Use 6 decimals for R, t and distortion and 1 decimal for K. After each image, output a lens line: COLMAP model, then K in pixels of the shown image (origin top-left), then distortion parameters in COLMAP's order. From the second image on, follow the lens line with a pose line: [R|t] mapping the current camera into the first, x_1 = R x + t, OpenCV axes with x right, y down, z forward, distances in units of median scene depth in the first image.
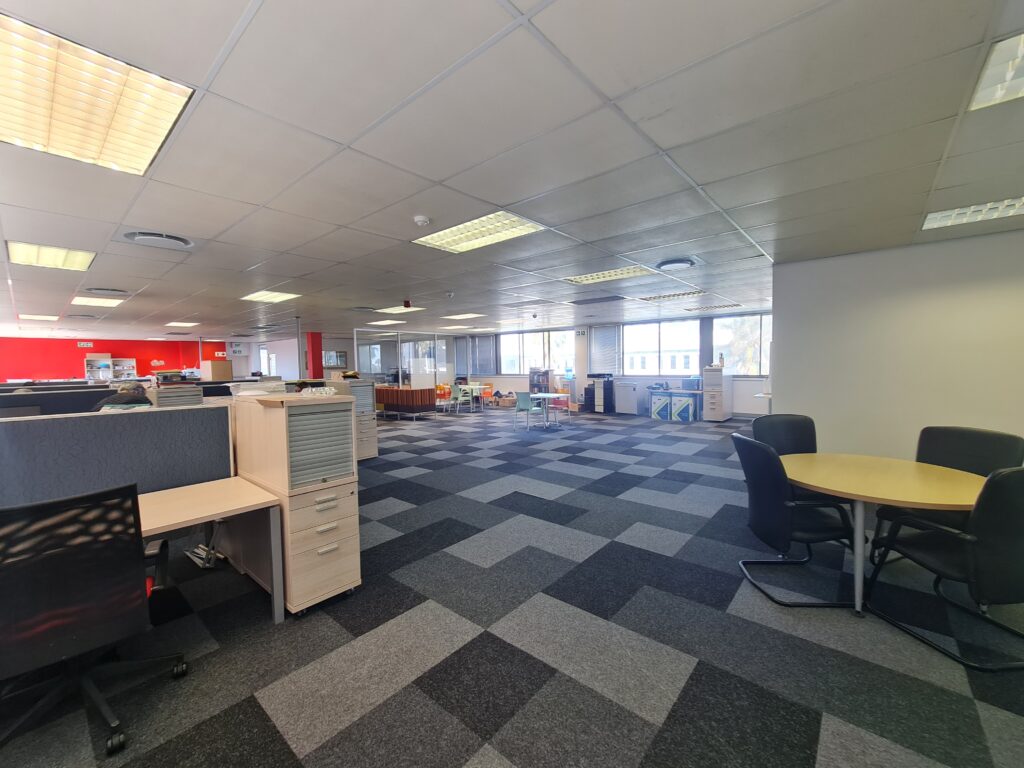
lens RADIAL K [[415.1, 0, 521.0], [0, 415.1, 385.1], [0, 0, 1]] dist [-0.001372, -0.000338]
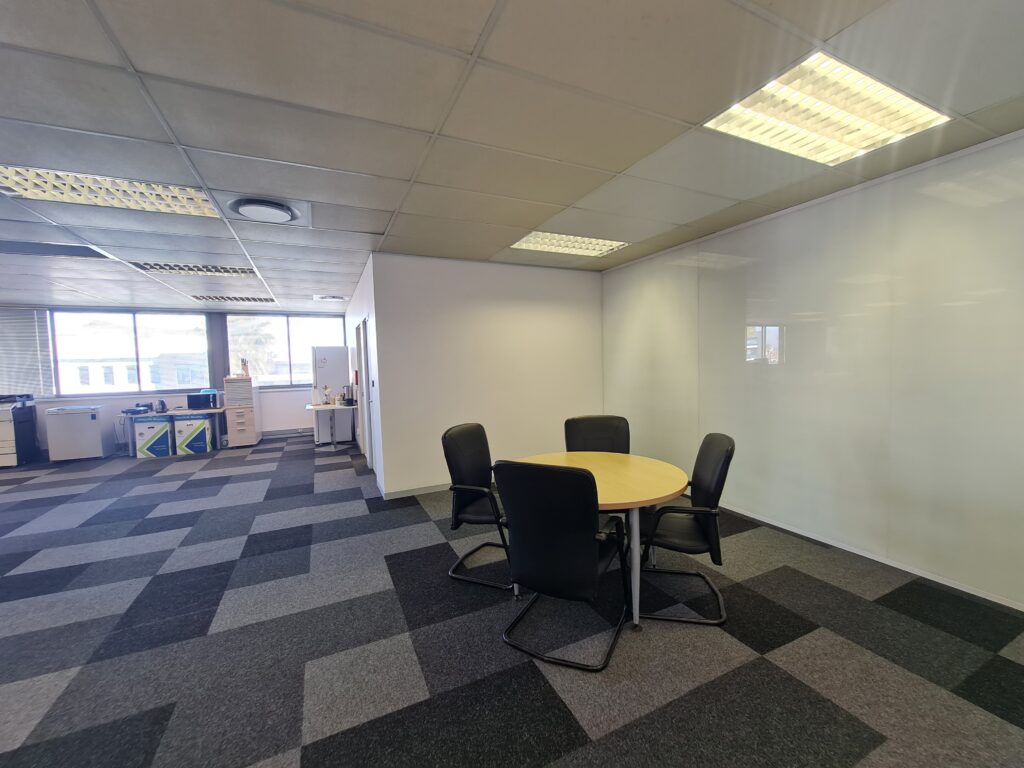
lens RADIAL K [[415.1, 0, 521.0], [0, 415.1, 385.1], [0, 0, 1]] dist [-0.001372, -0.000338]
pose [[0.406259, -0.043600, 0.912717, -0.028774], [0.067474, 0.997565, 0.017621, -0.005769], [-0.911264, 0.054426, 0.408211, 0.200233]]
